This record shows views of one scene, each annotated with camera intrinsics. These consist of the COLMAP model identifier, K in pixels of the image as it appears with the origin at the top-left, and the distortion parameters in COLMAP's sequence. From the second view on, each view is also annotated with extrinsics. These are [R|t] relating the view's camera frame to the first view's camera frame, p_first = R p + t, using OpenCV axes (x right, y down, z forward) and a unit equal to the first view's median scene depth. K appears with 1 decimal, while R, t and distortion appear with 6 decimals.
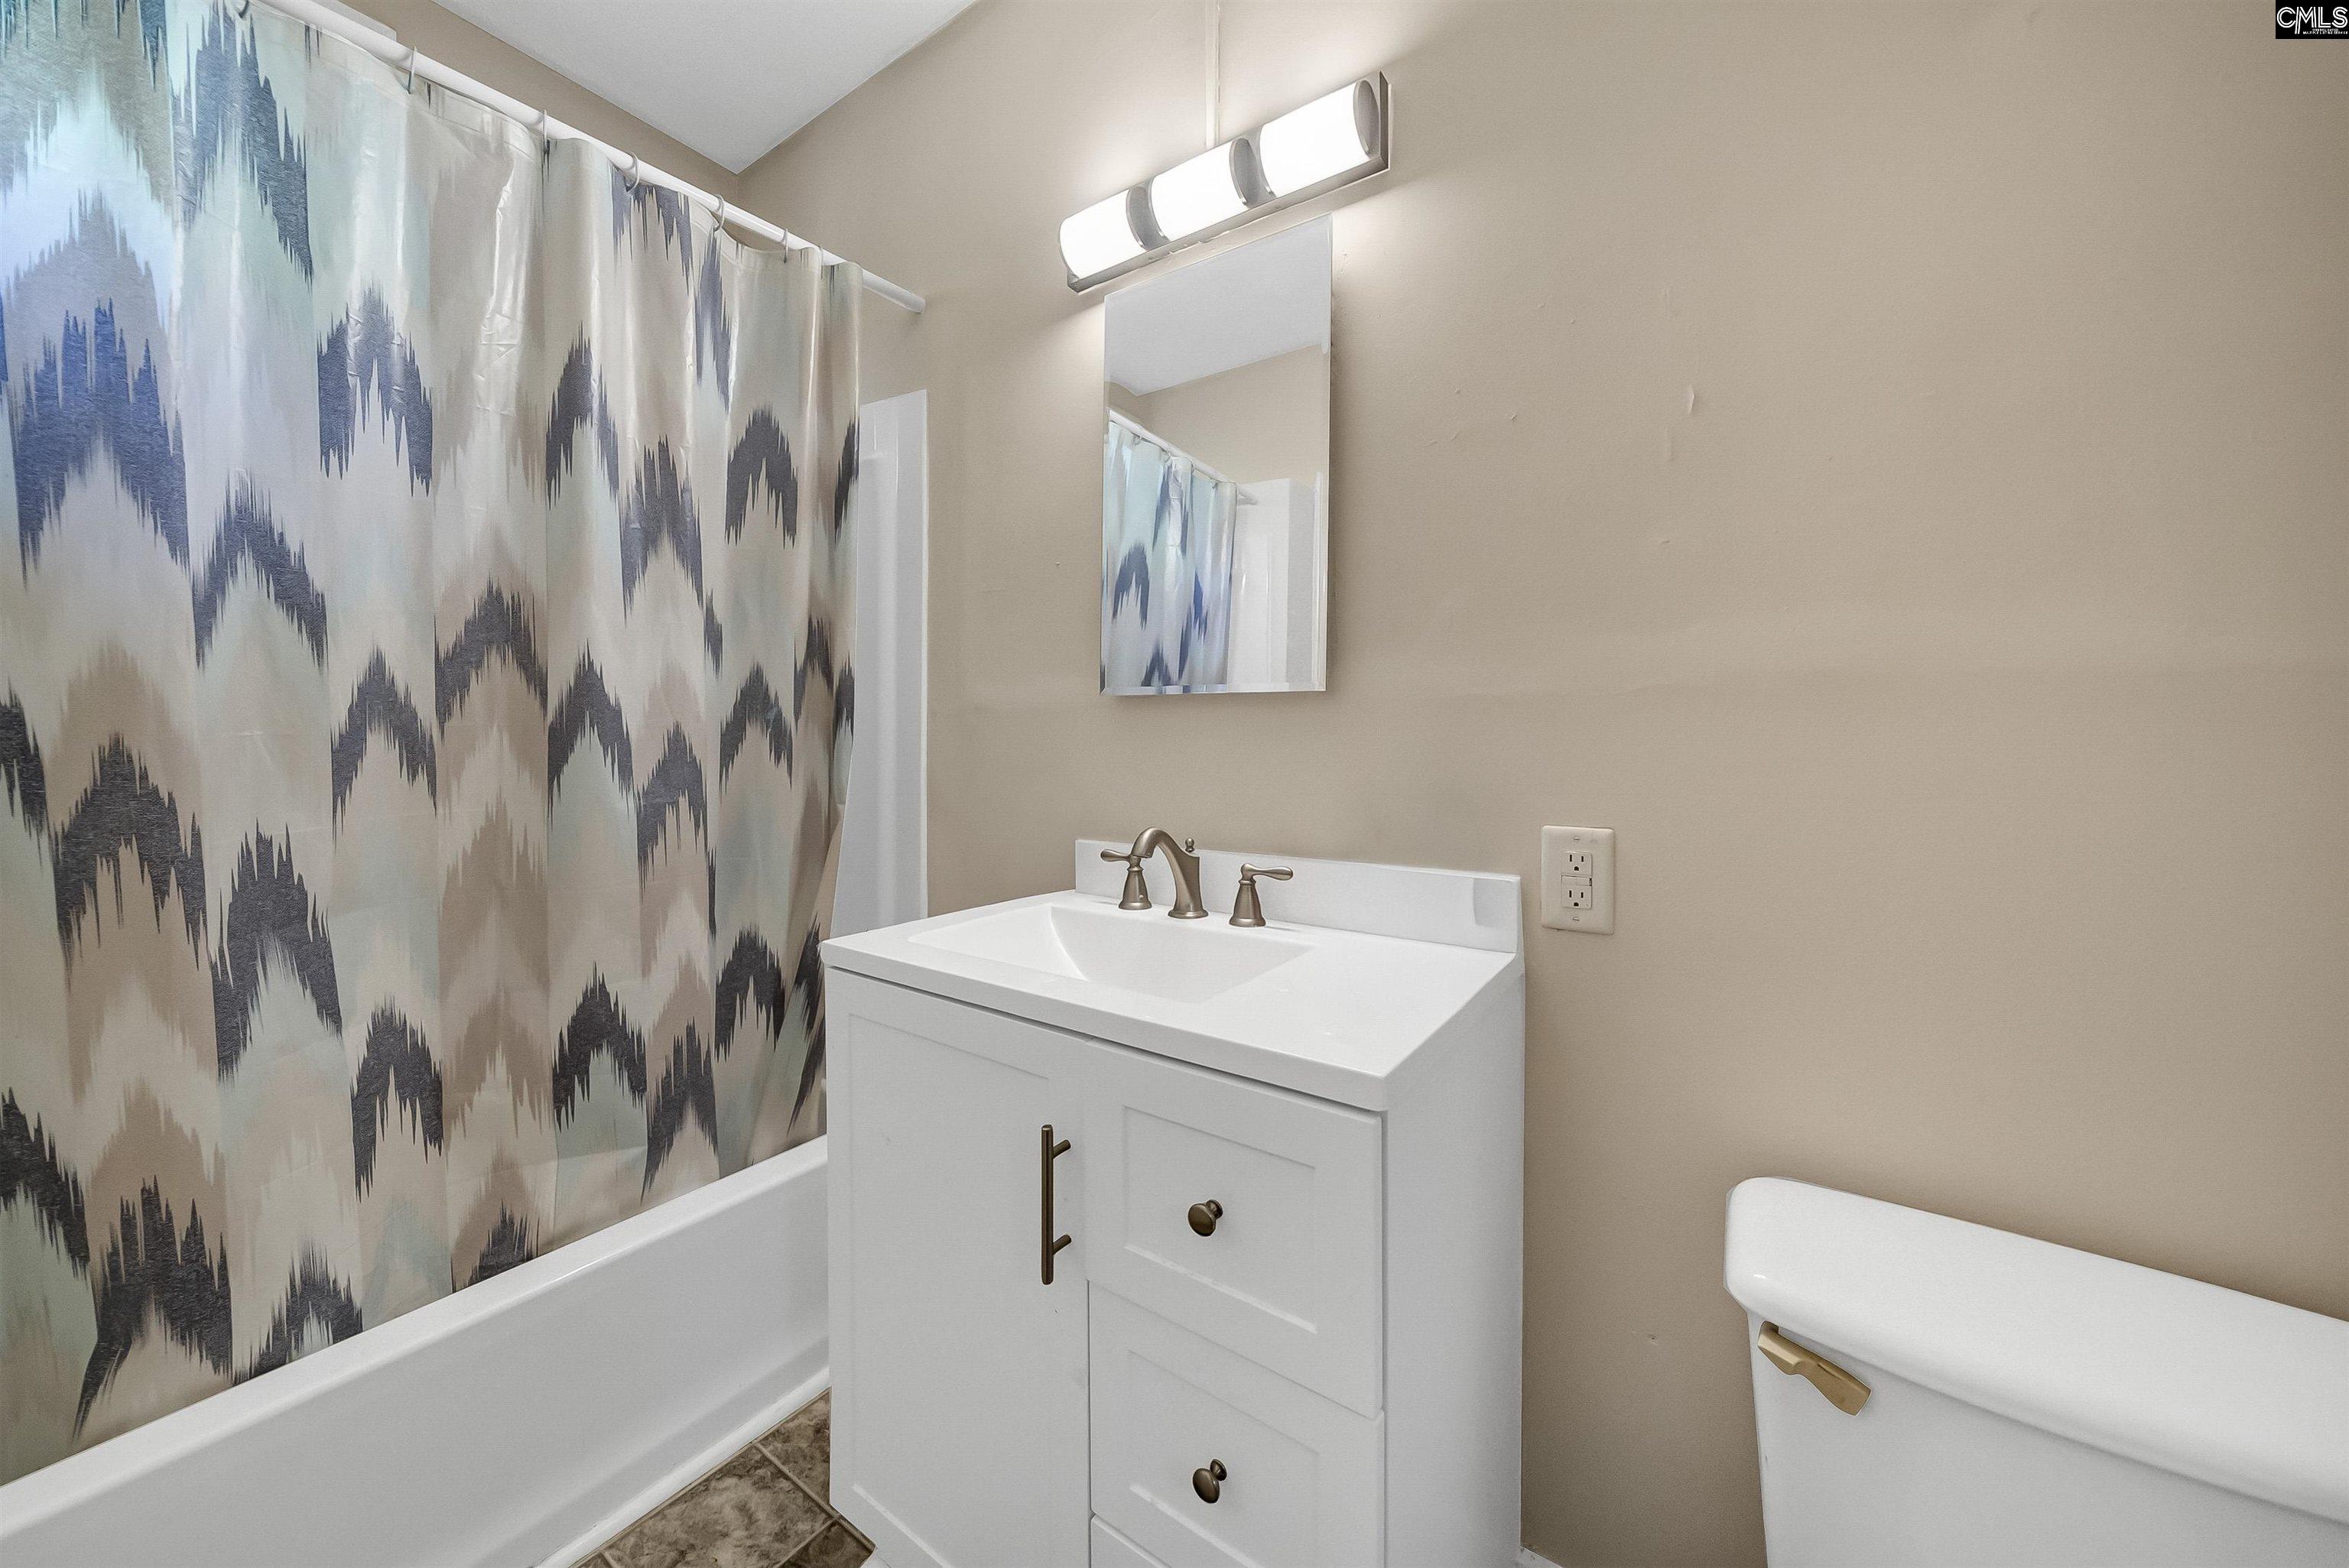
lens RADIAL K [[819.4, 0, 1165.9], [0, 819.4, 747.1], [0, 0, 1]] dist [-0.006553, 0.000095]
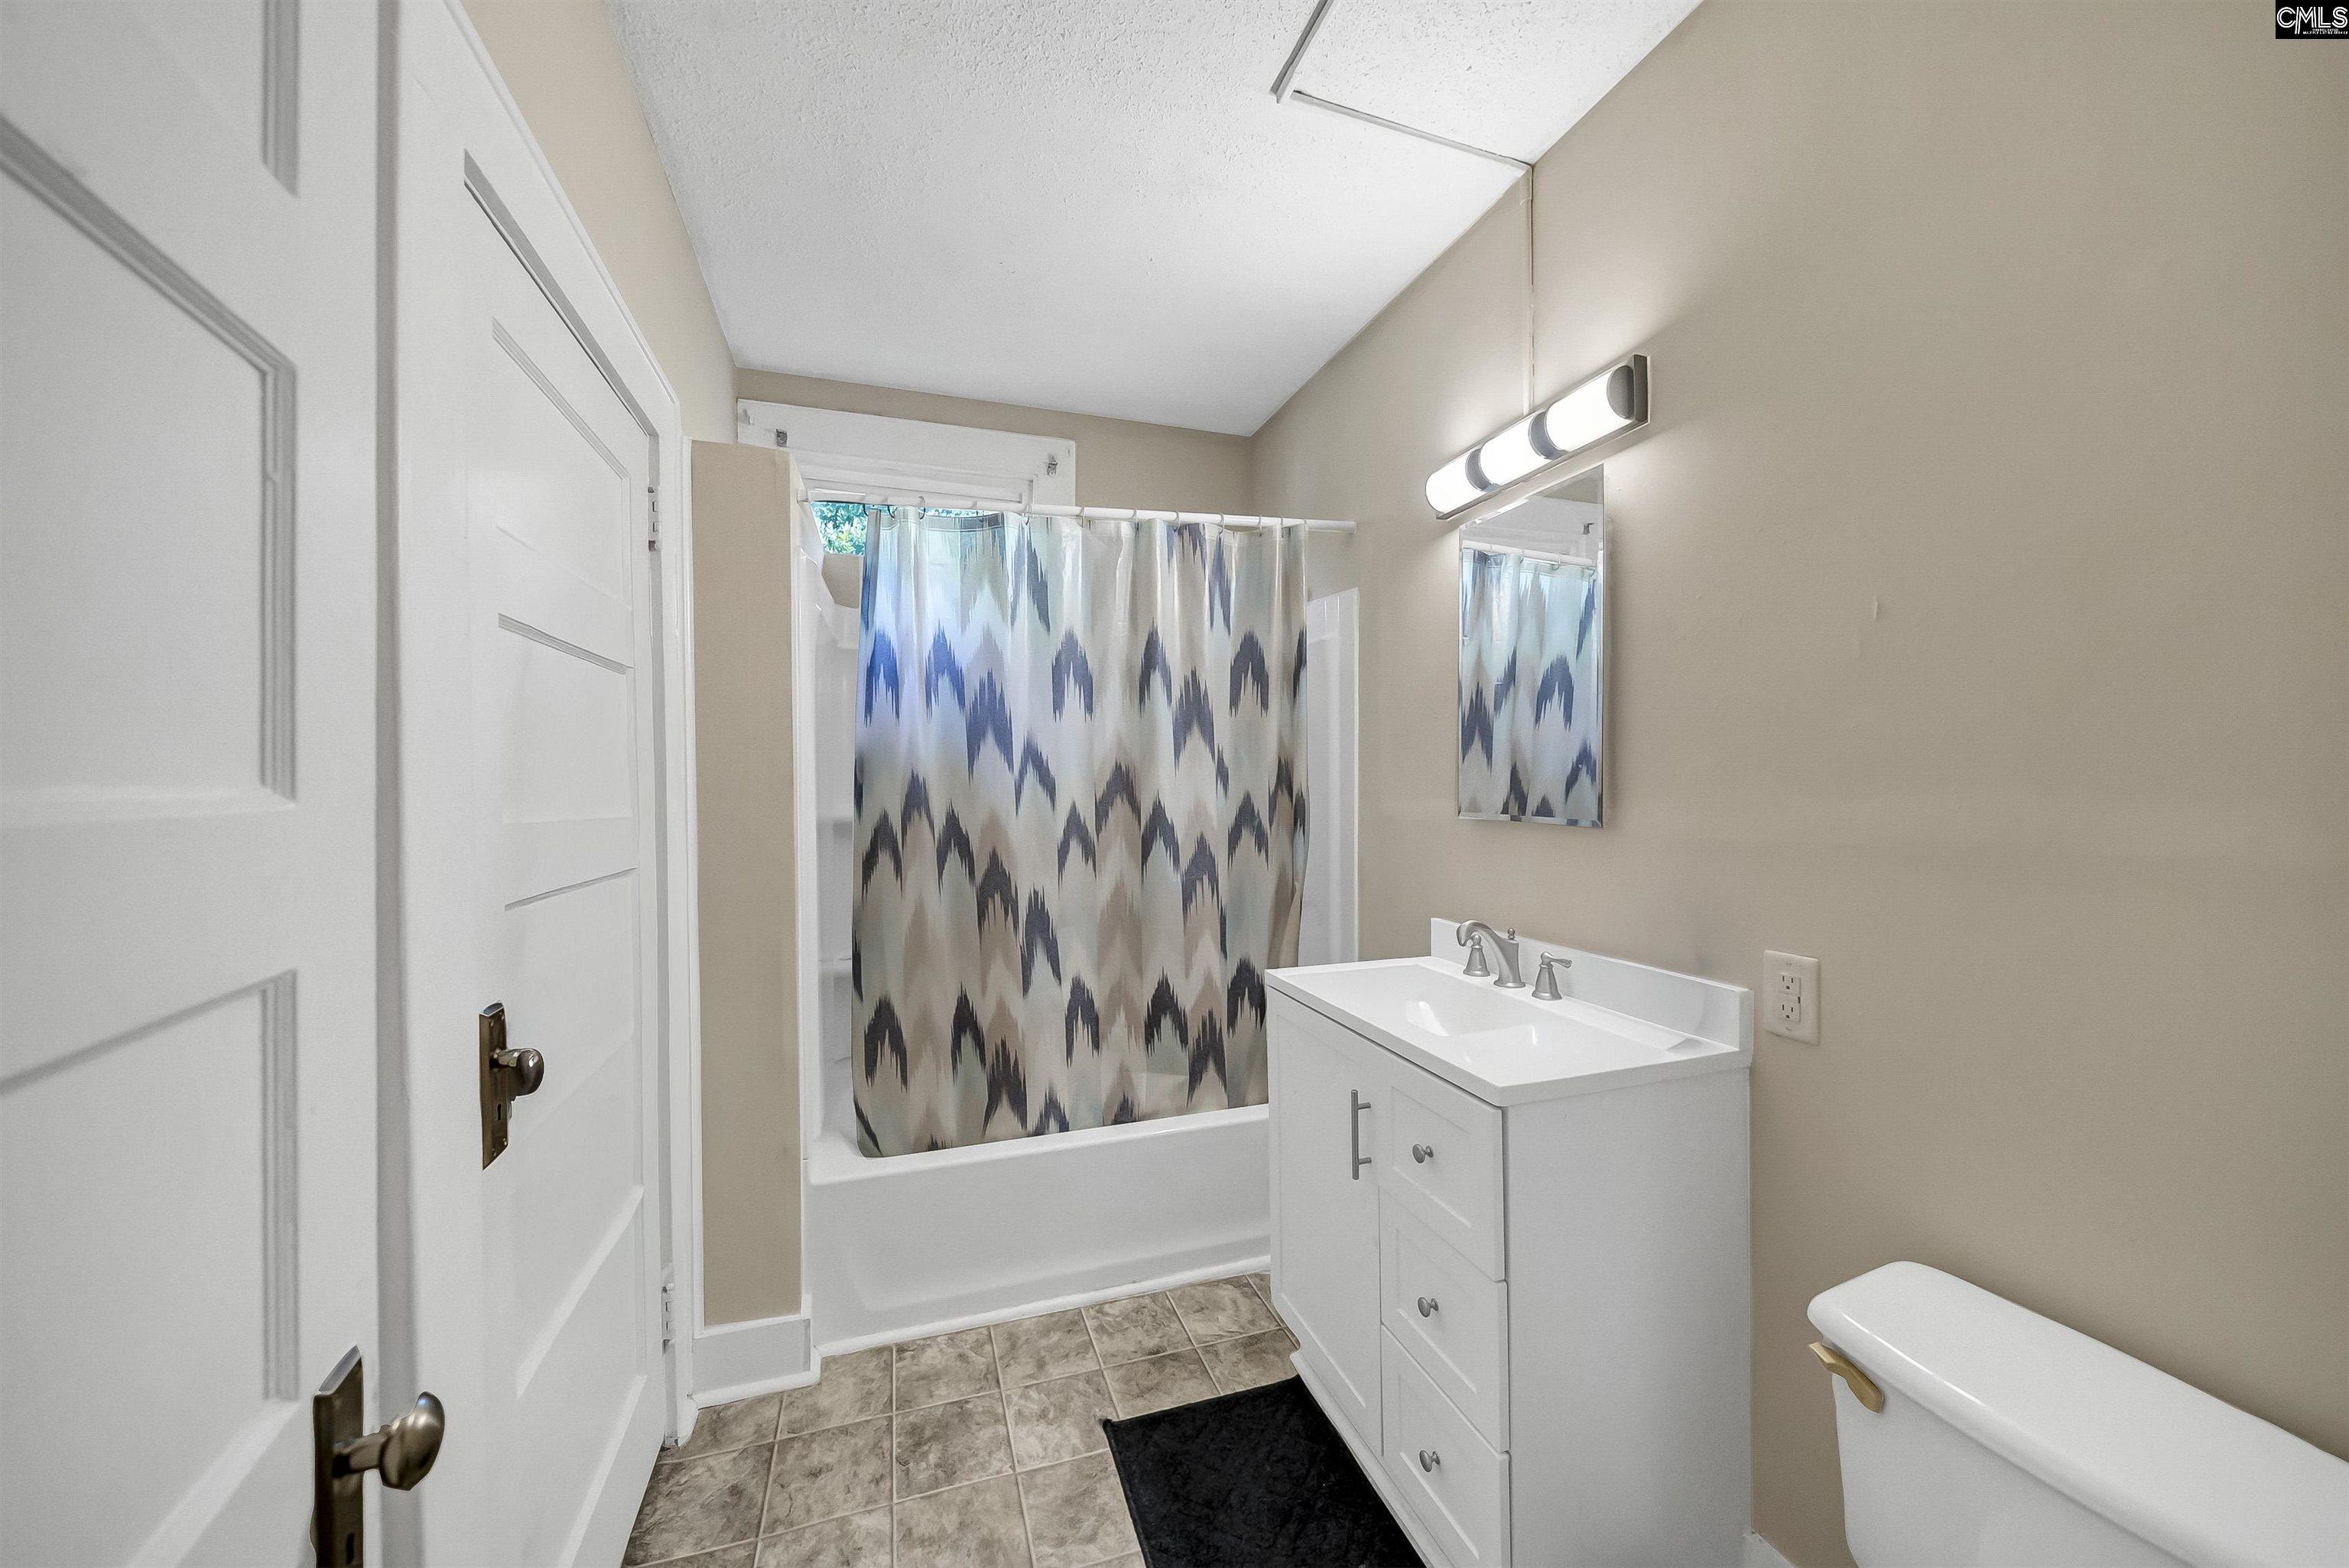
lens RADIAL K [[819.4, 0, 1172.4], [0, 819.4, 785.4], [0, 0, 1]] dist [-0.006553, 0.000095]
pose [[0.800795, -0.008488, -0.598878, 0.428957], [0.006943, 0.999964, -0.004889, -0.134477], [0.598898, -0.000243, 0.800825, -0.462179]]
